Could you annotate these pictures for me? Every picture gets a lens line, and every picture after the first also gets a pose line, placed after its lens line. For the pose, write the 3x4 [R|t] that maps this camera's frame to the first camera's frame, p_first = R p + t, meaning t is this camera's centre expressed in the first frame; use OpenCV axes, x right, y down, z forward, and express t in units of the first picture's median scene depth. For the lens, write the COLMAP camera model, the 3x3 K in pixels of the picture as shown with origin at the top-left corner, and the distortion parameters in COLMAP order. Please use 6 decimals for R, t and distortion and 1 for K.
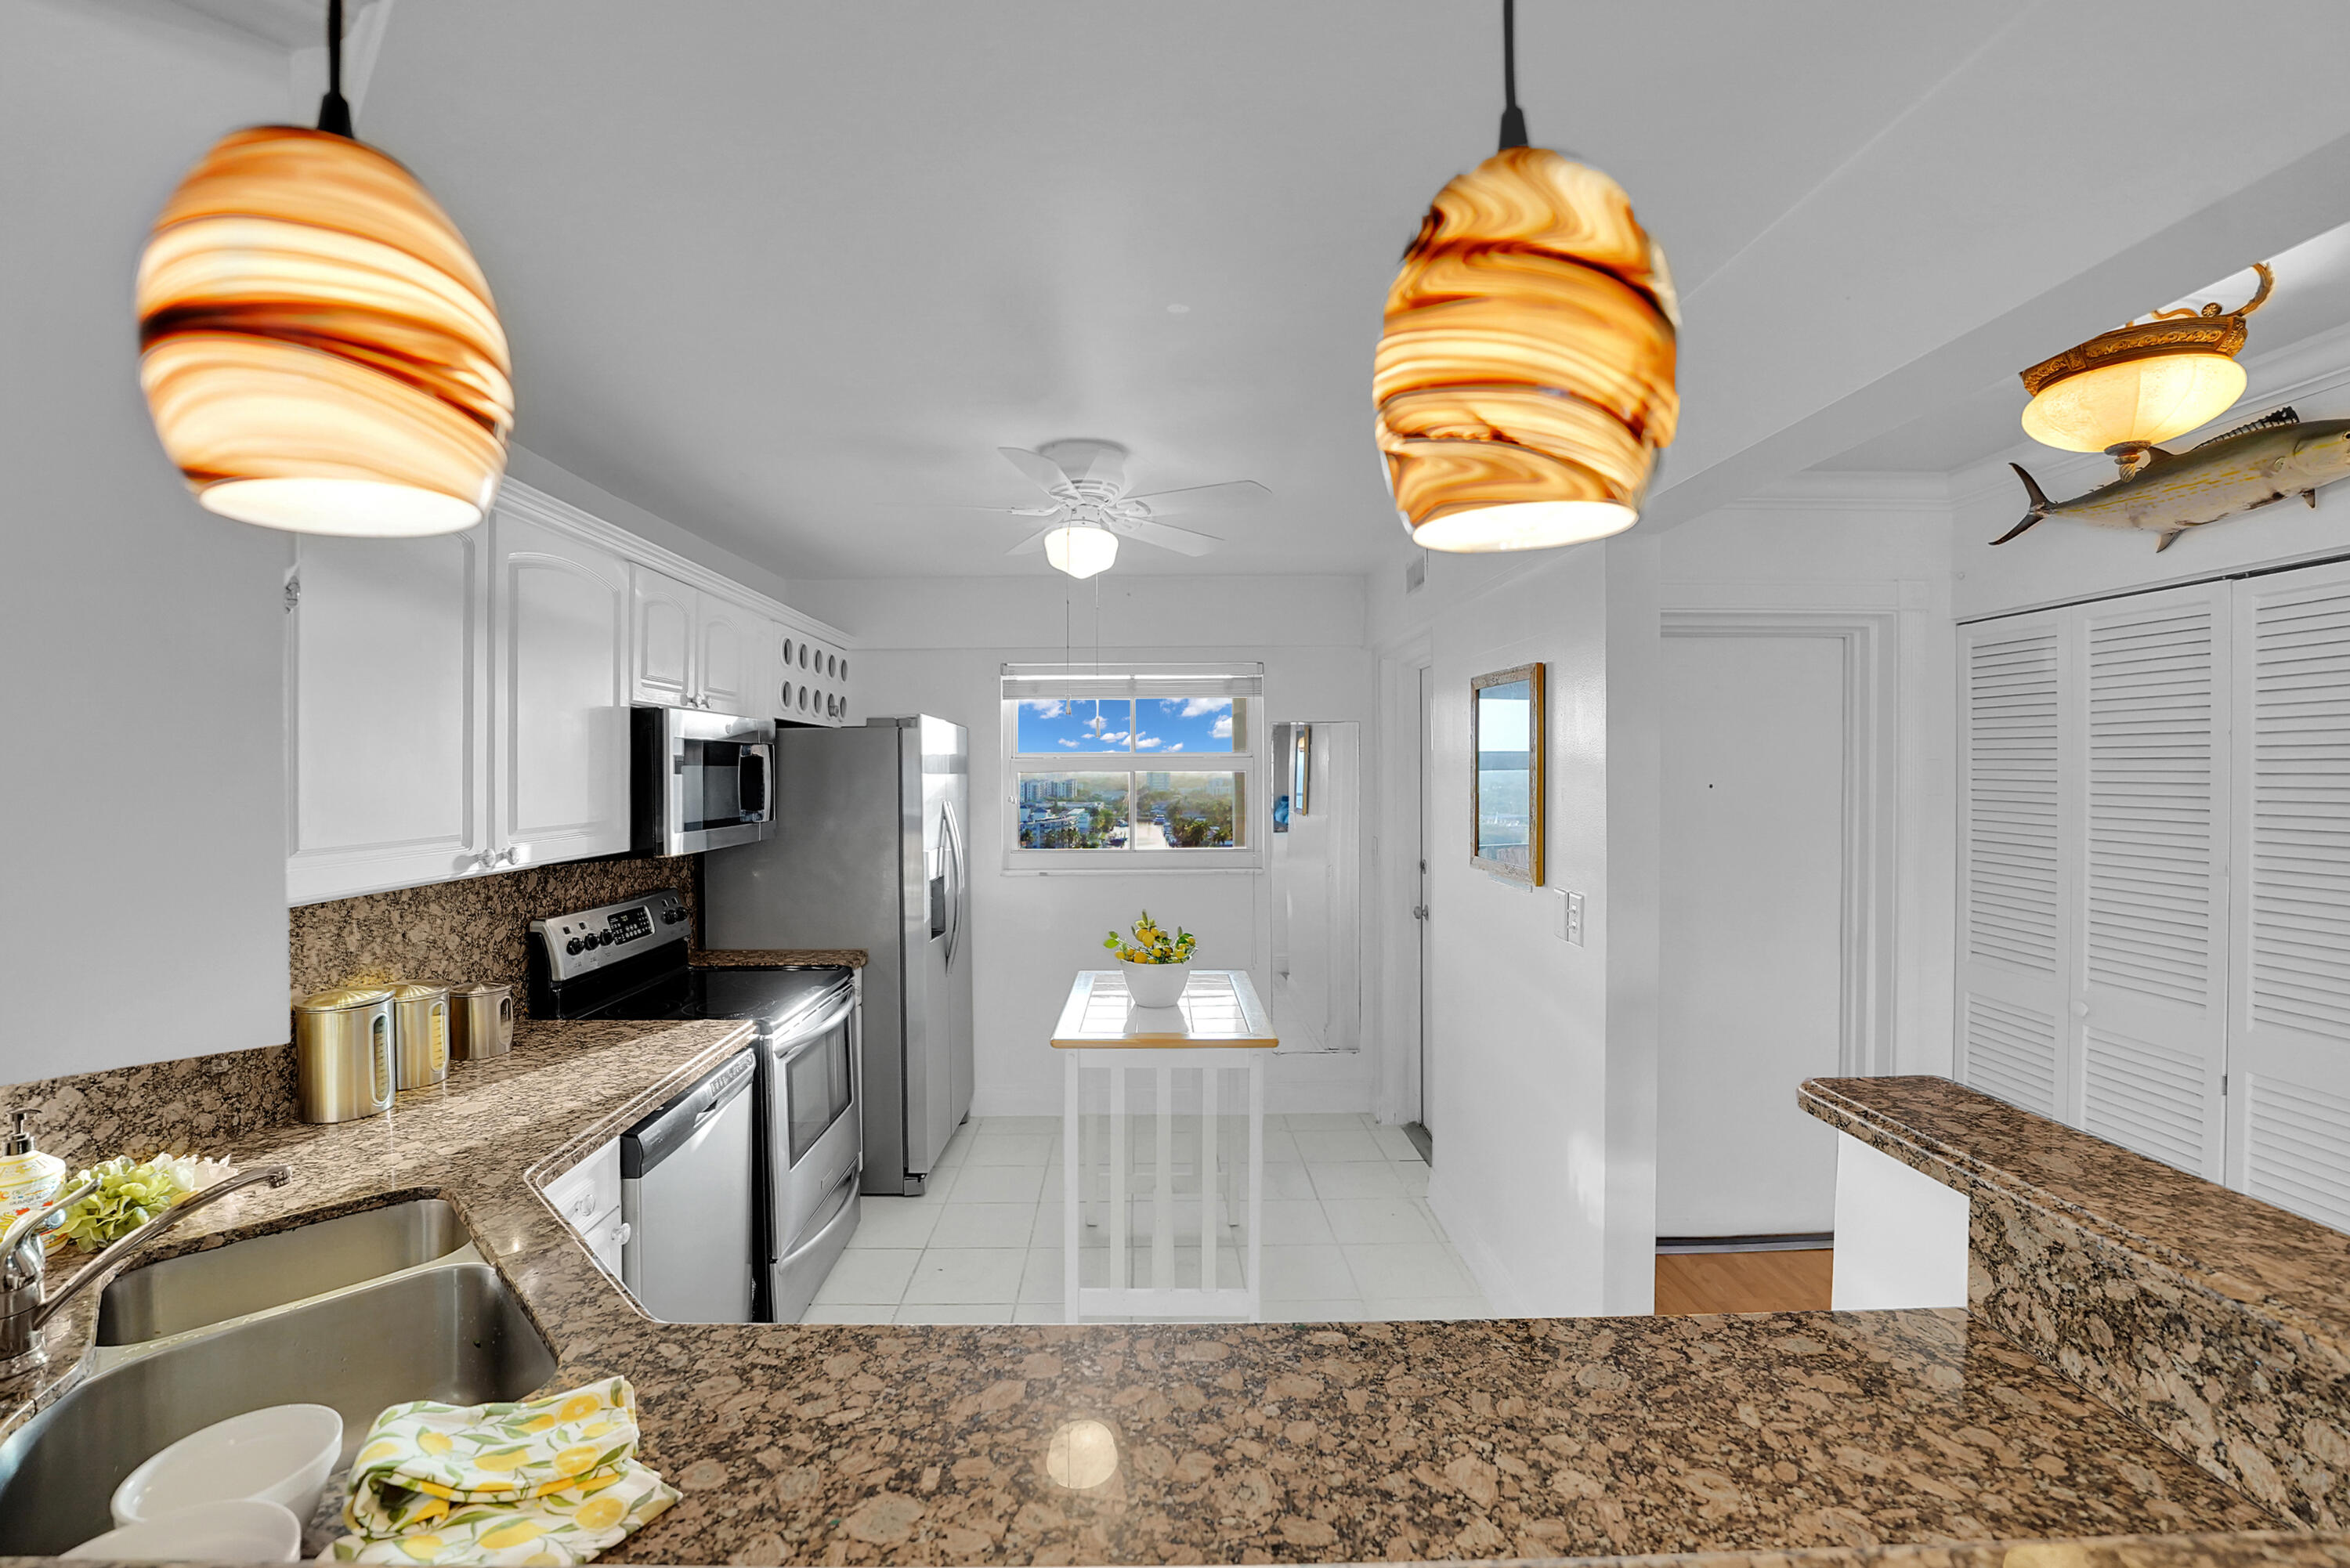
lens RADIAL K [[979.7, 0, 1164.3], [0, 979.7, 774.3], [0, 0, 1]] dist [-0.027972, 0.001544]
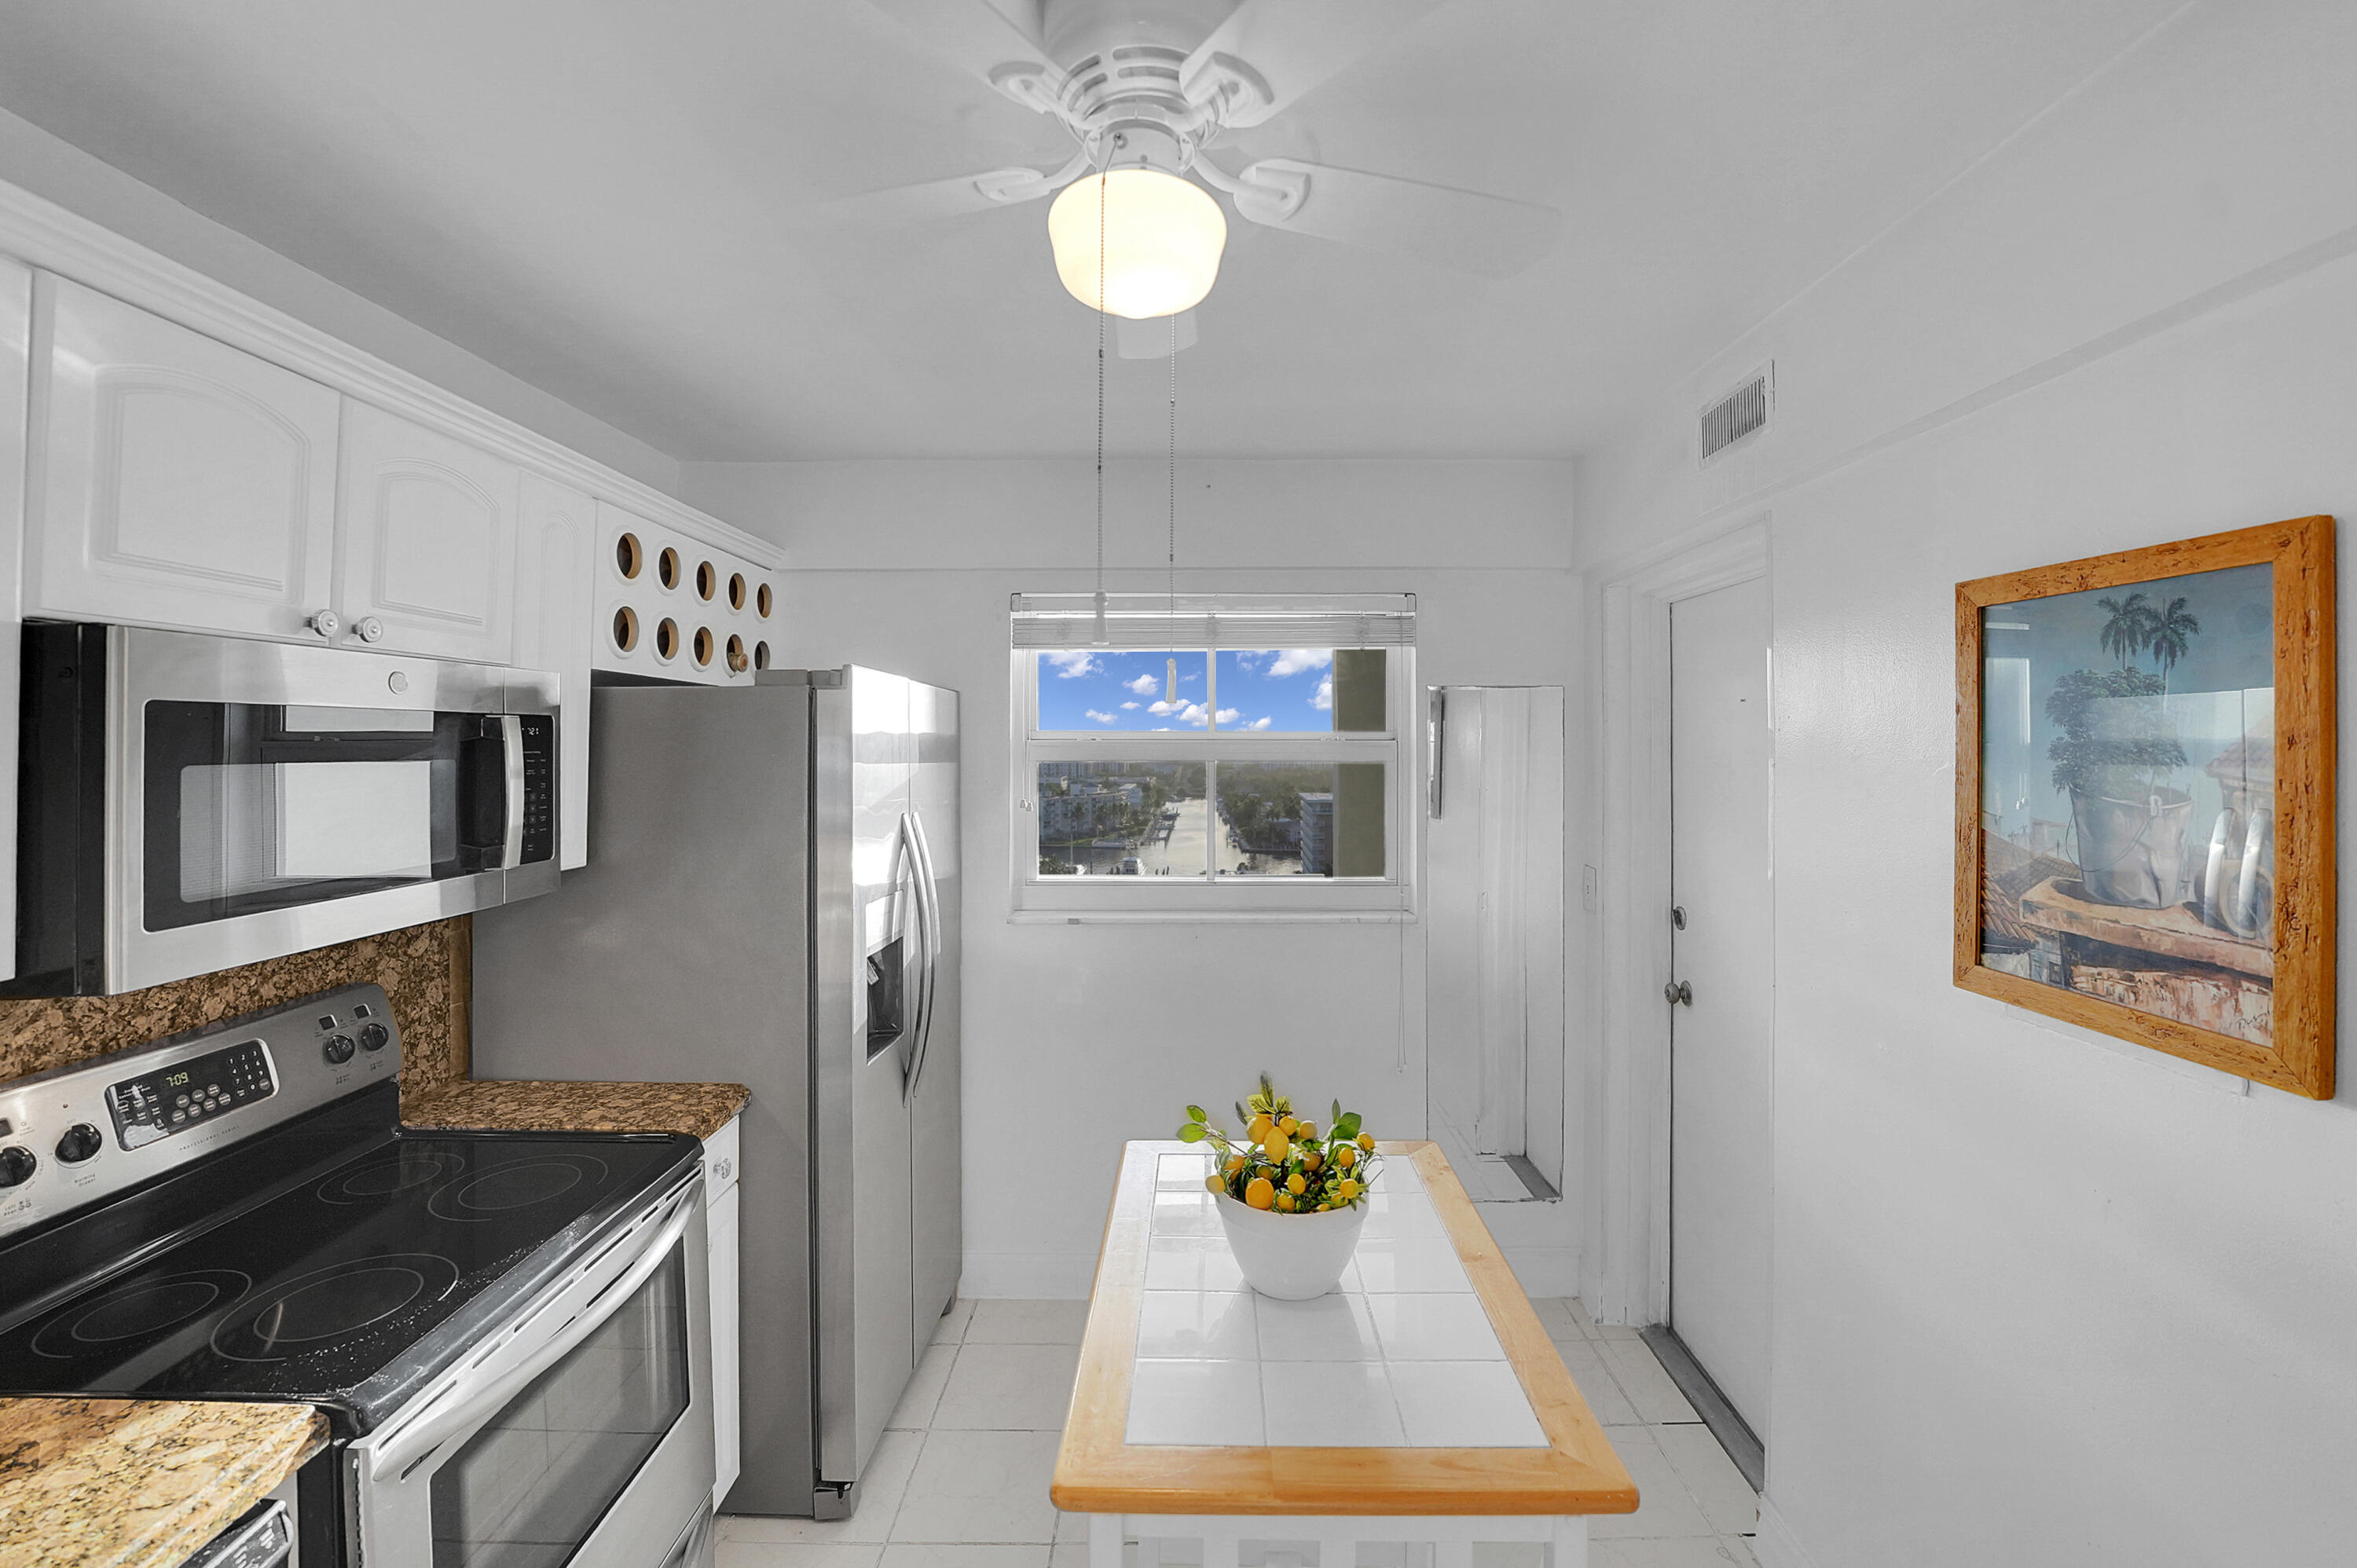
lens RADIAL K [[982.6, 0, 1204.9], [0, 982.6, 737.5], [0, 0, 1]] dist [-0.027972, 0.001544]
pose [[0.999915, 0.006480, -0.011272, -0.053441], [-0.006583, 0.999937, -0.009118, -0.021816], [0.011212, 0.009191, 0.999895, 0.620608]]
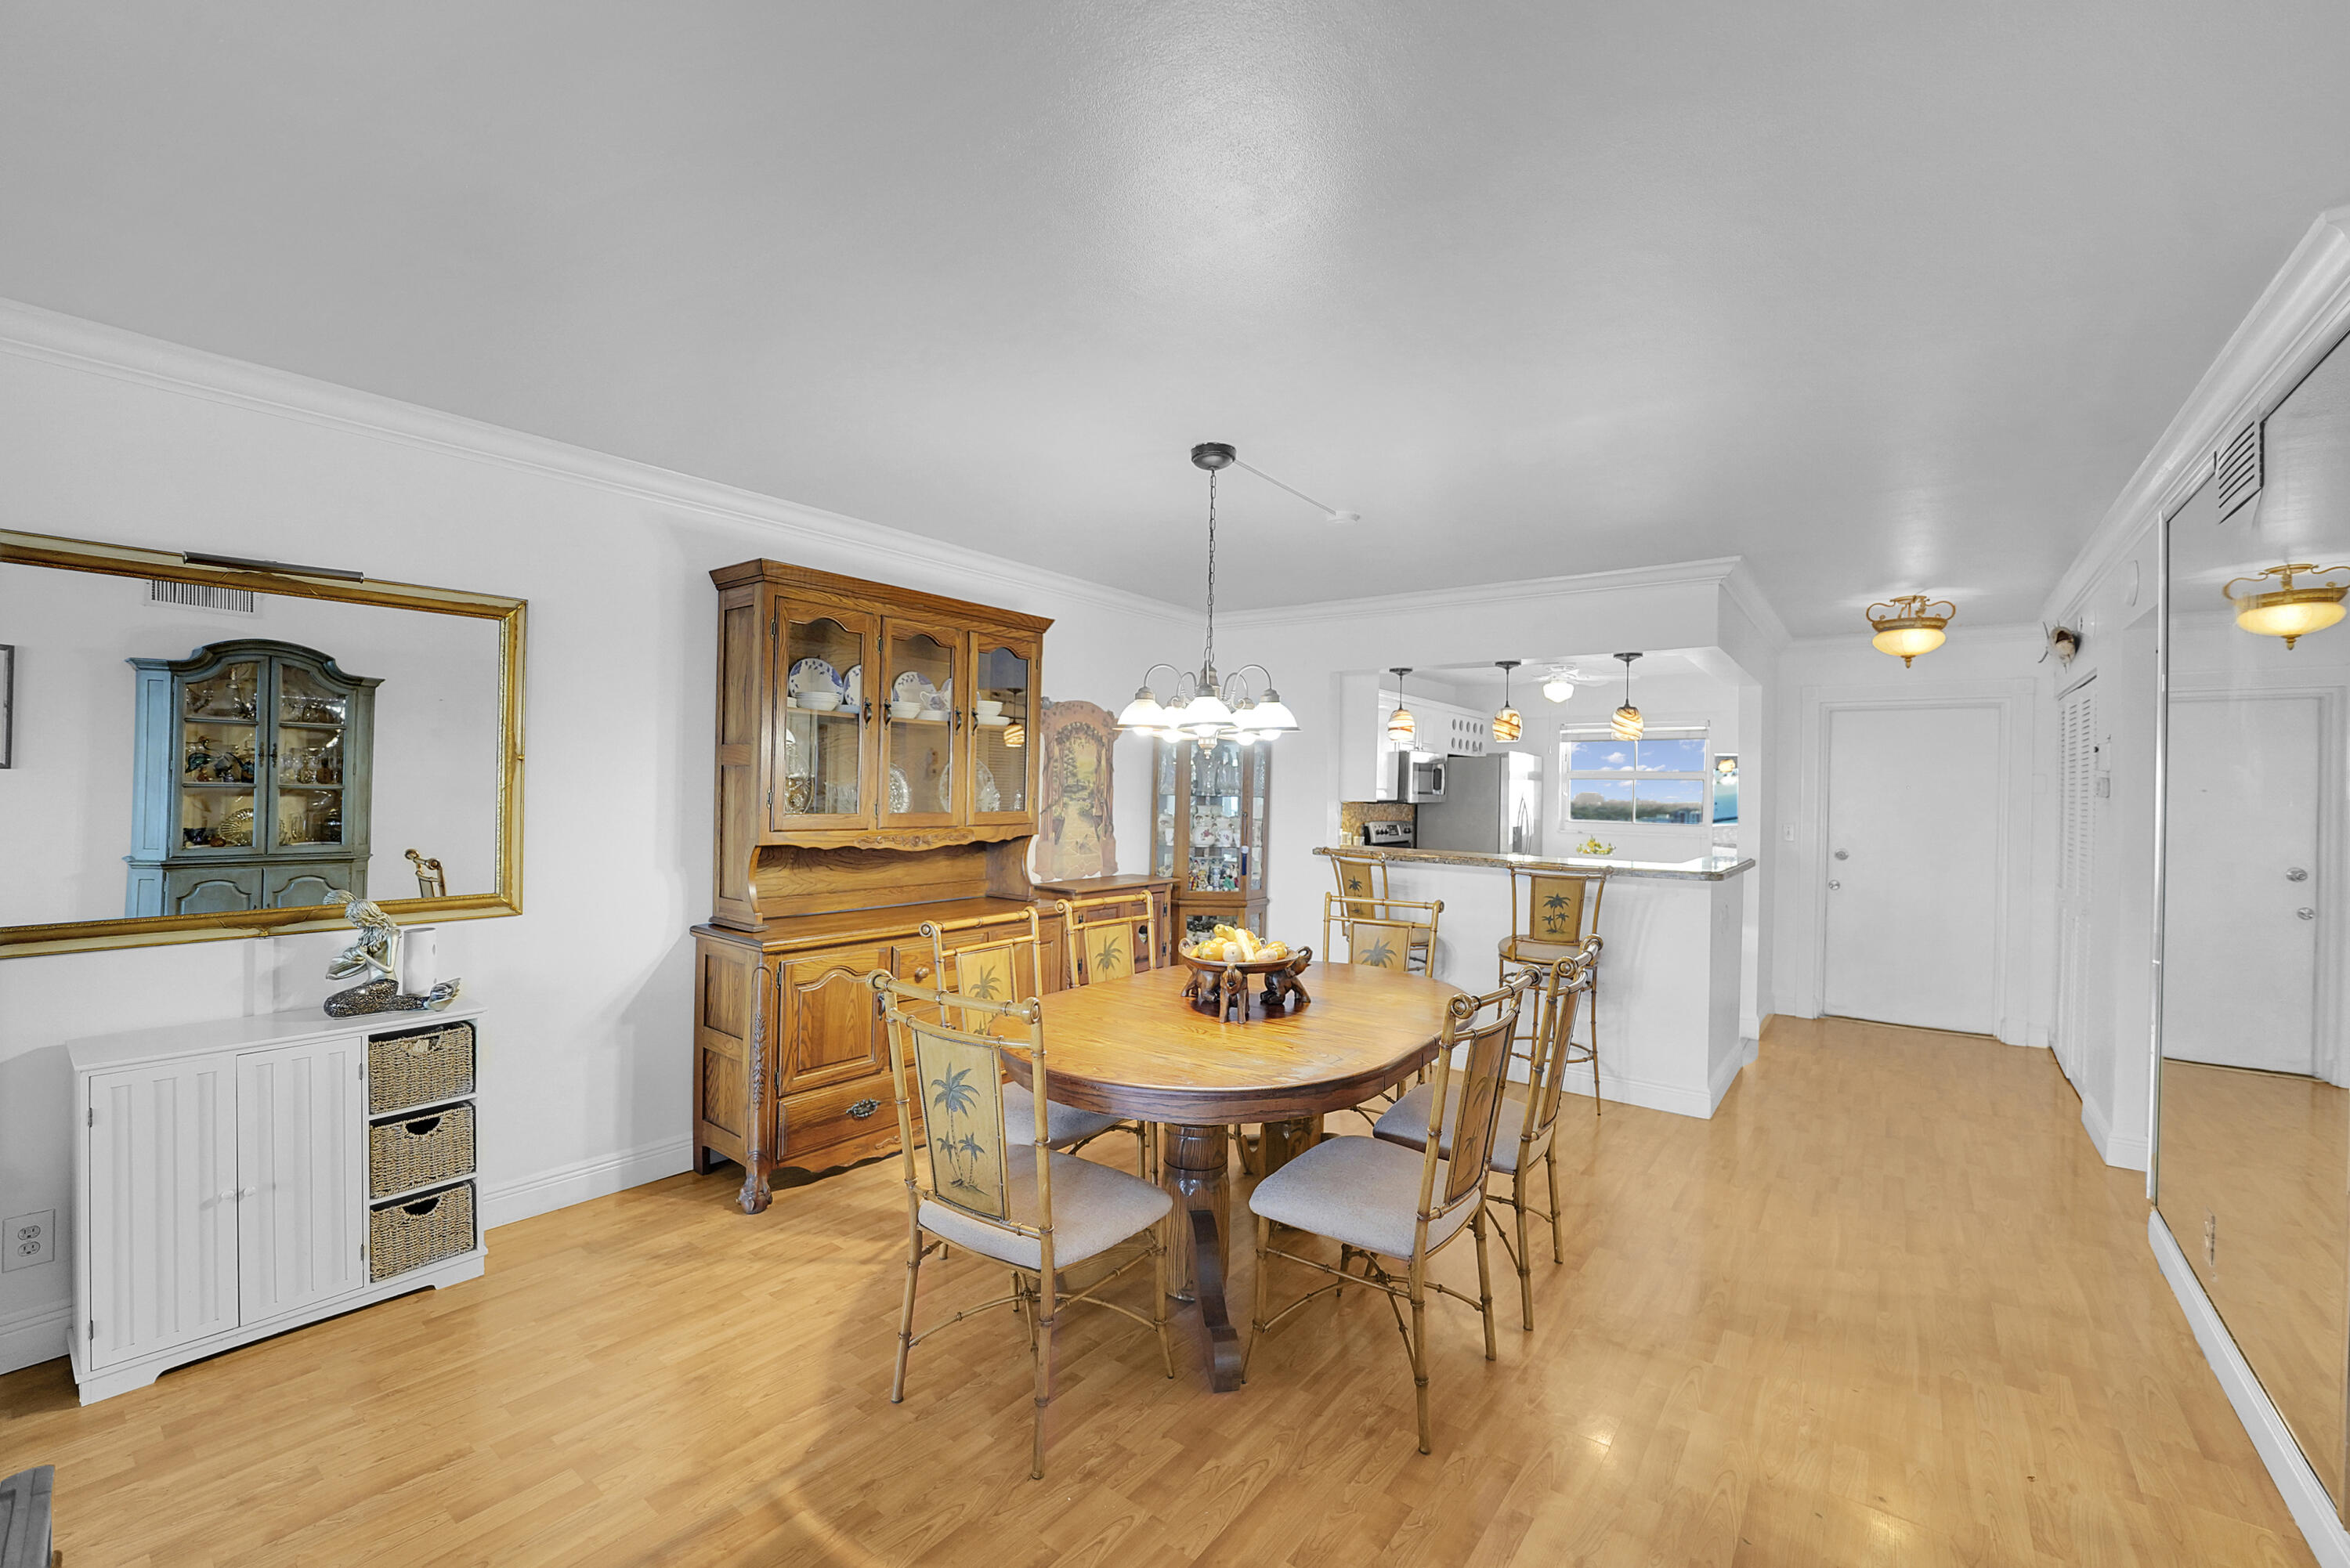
lens RADIAL K [[979.7, 0, 1178.8], [0, 979.7, 761.7], [0, 0, 1]] dist [-0.027972, 0.001544]
pose [[0.788985, 0.004600, -0.614395, 0.759784], [-0.027280, 0.999248, -0.027551, 0.064505], [0.613806, 0.038498, 0.788518, -1.770267]]
